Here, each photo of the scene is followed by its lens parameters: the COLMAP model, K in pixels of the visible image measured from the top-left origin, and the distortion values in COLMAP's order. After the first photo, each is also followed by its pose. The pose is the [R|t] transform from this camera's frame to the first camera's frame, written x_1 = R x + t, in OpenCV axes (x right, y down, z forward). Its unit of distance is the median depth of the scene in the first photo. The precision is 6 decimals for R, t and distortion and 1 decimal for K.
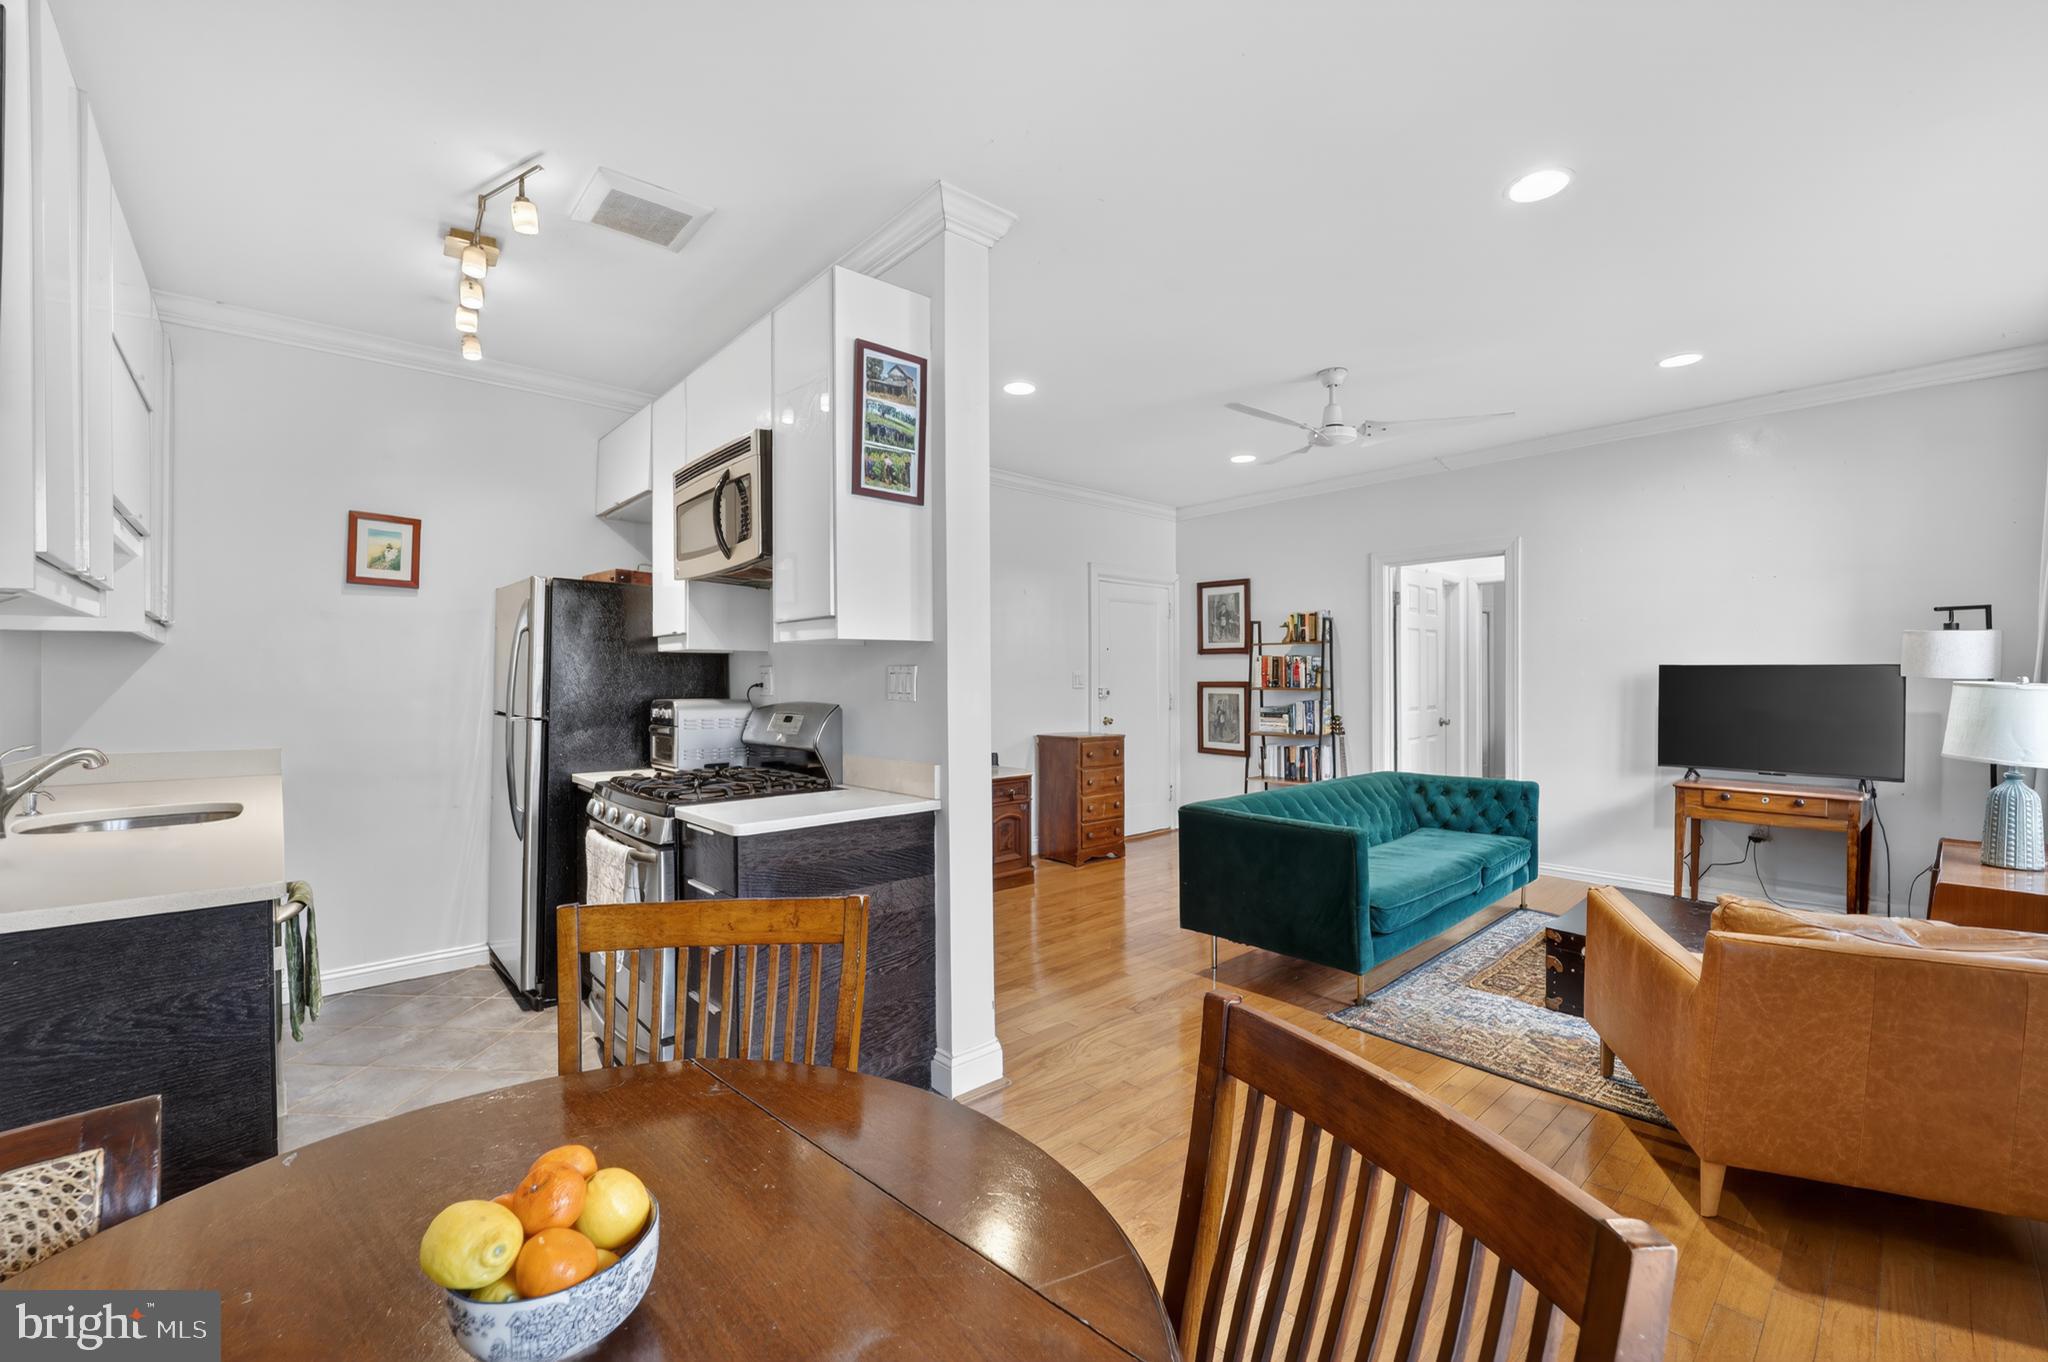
lens RADIAL K [[831.0, 0, 1024.0], [0, 831.0, 681.0], [0, 0, 1]] dist [-0.009848, -0.007155]
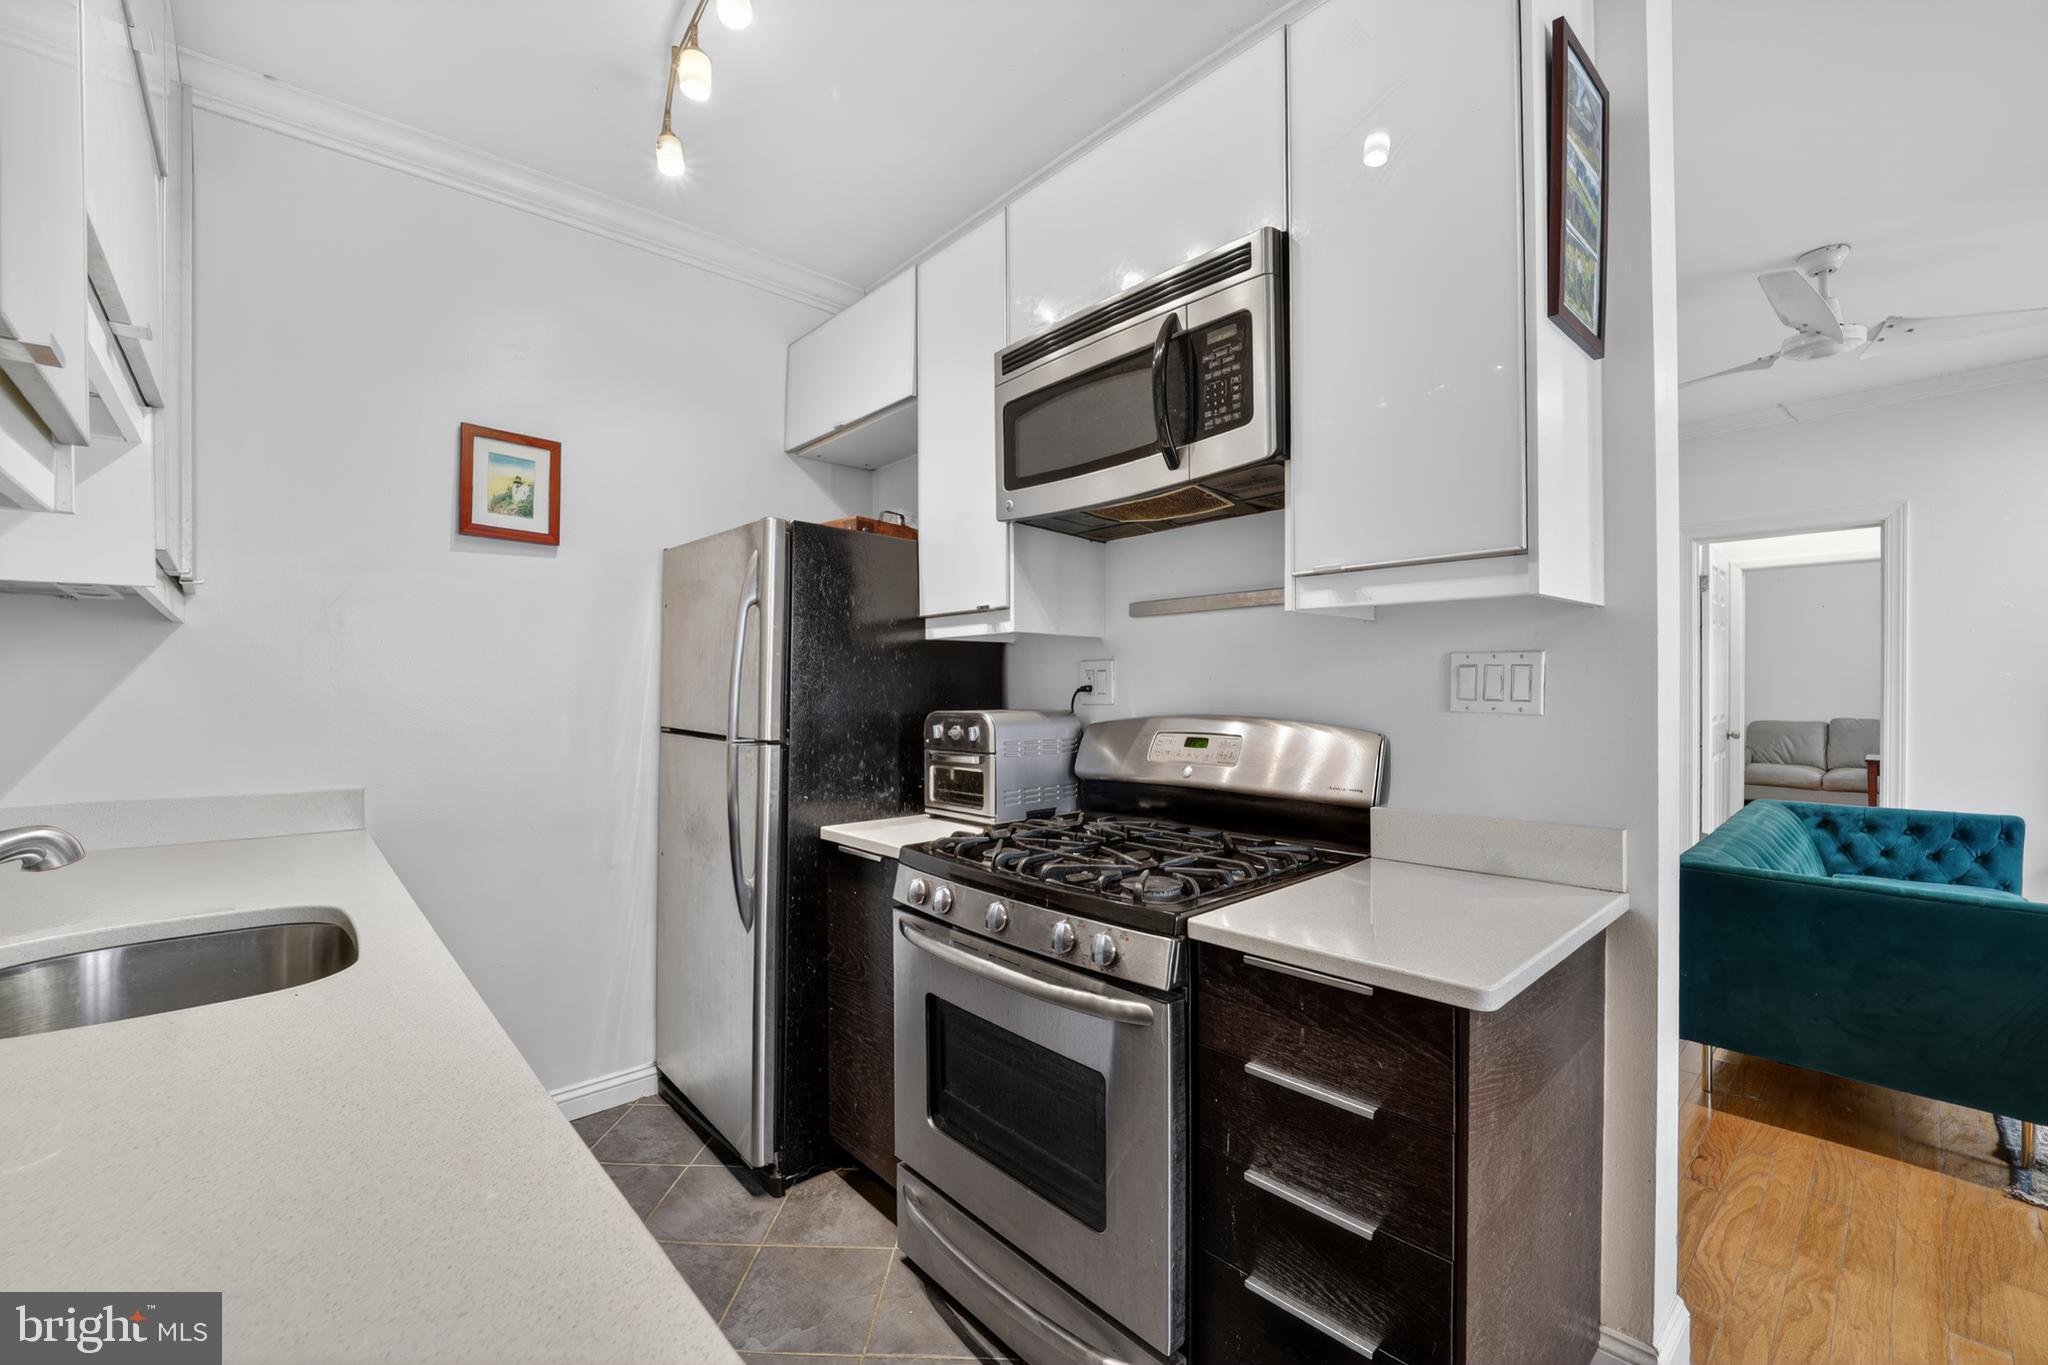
lens RADIAL K [[837.1, 0, 1022.5], [0, 837.1, 696.3], [0, 0, 1]] dist [-0.021484, -0.000518]
pose [[0.999989, -0.001876, 0.004362, -0.319461], [0.001833, 0.999950, 0.009857, 0.003628], [-0.004380, -0.009849, 0.999942, 0.286224]]
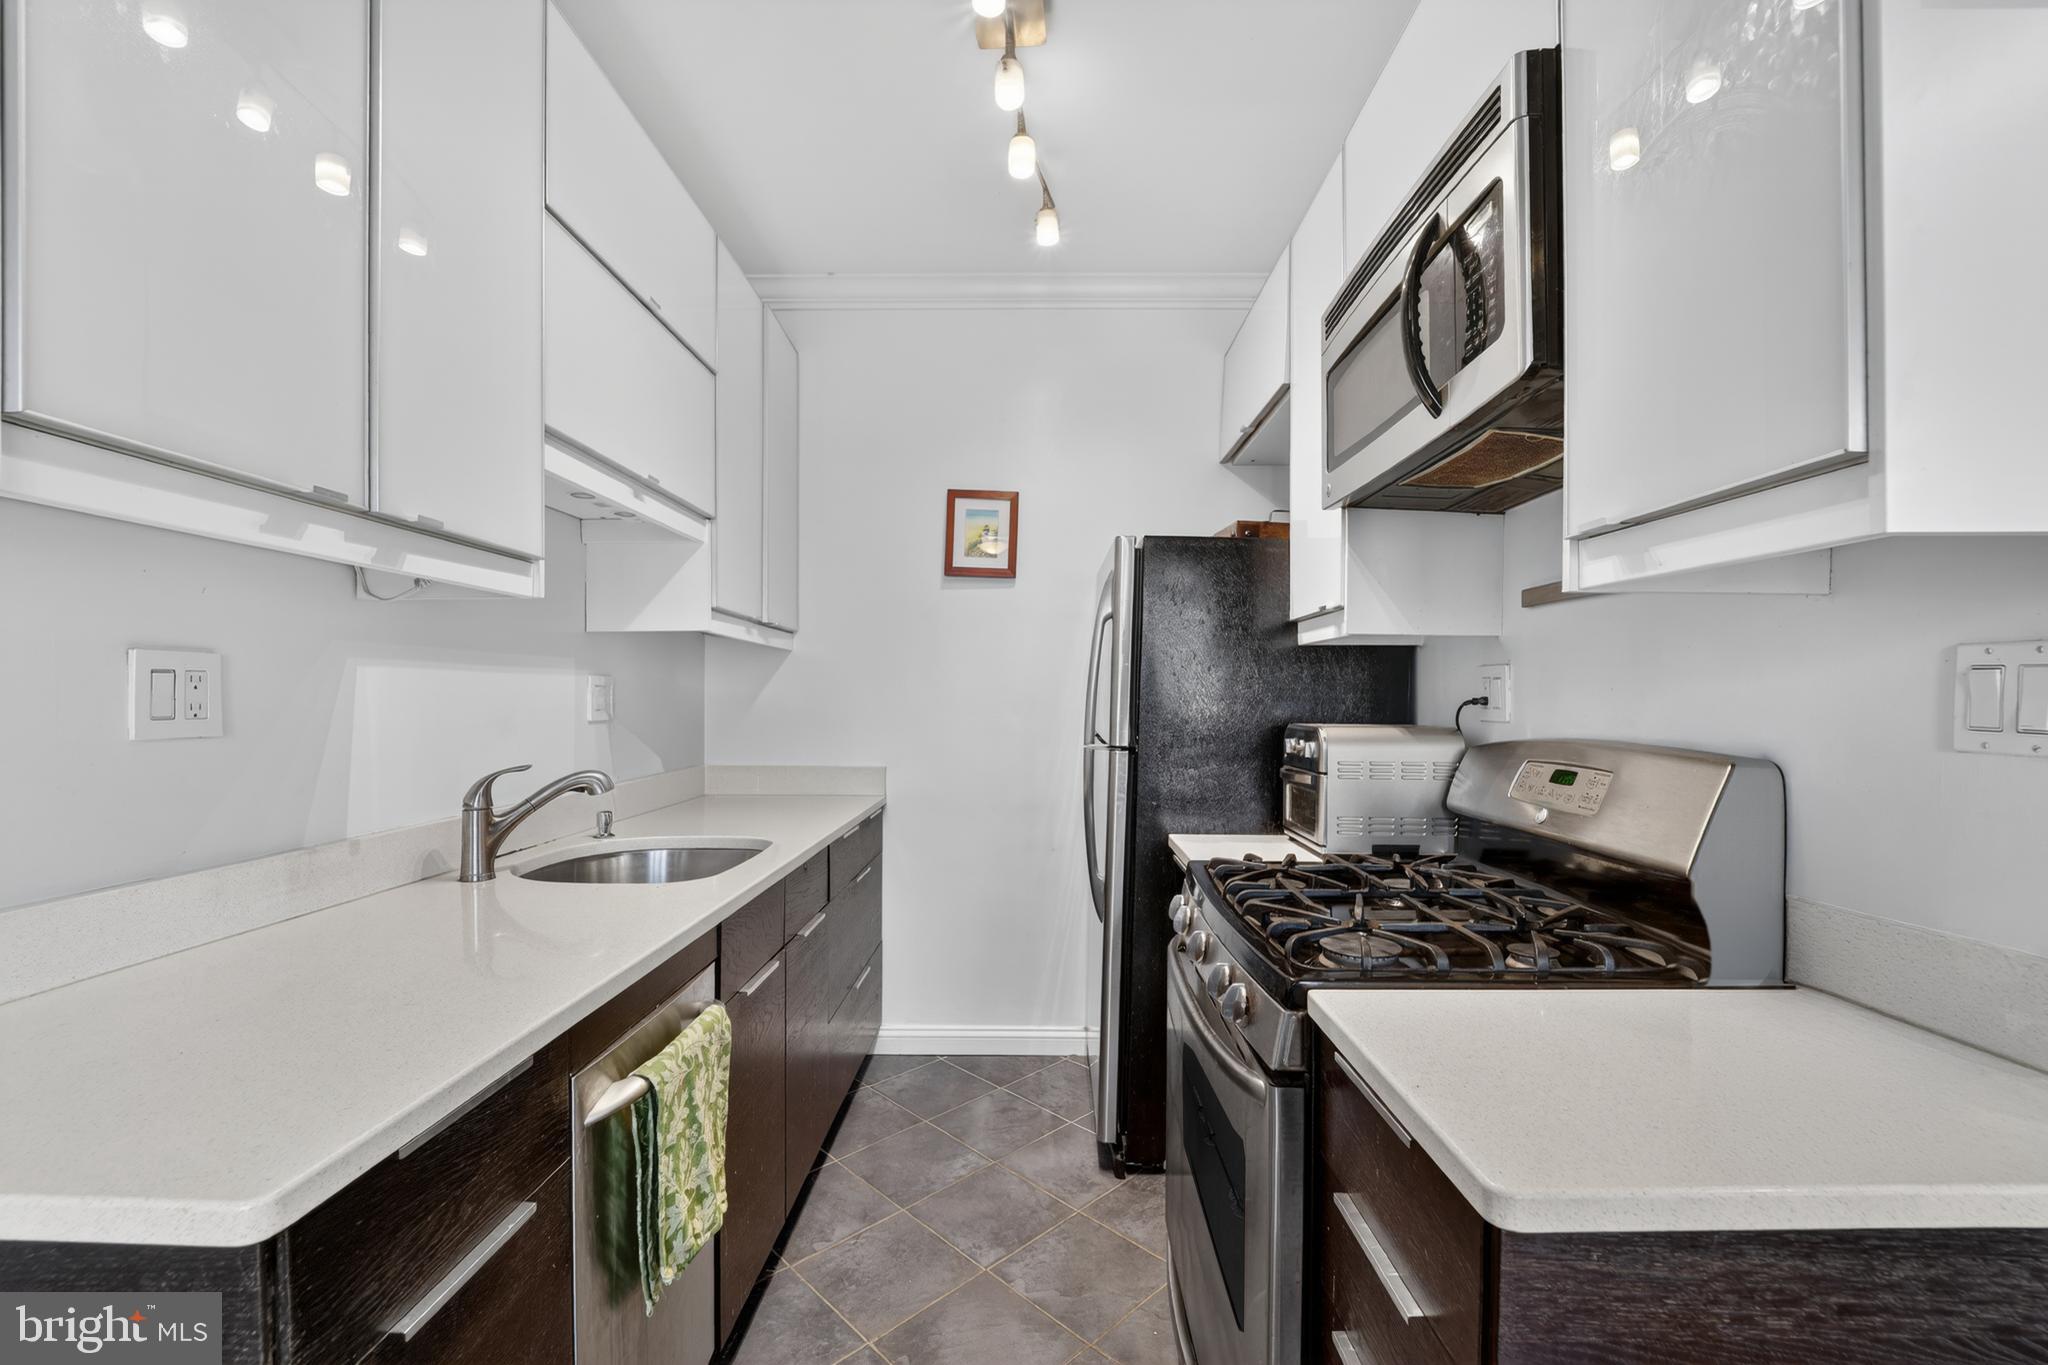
lens RADIAL K [[838.0, 0, 1022.0], [0, 838.0, 701.0], [0, 0, 1]] dist [-0.021168, -0.000187]
pose [[0.727441, 0.011243, -0.686078, -0.144214], [-0.007176, 0.999936, 0.008778, 0.001870], [0.686133, -0.001462, 0.727475, 0.358352]]
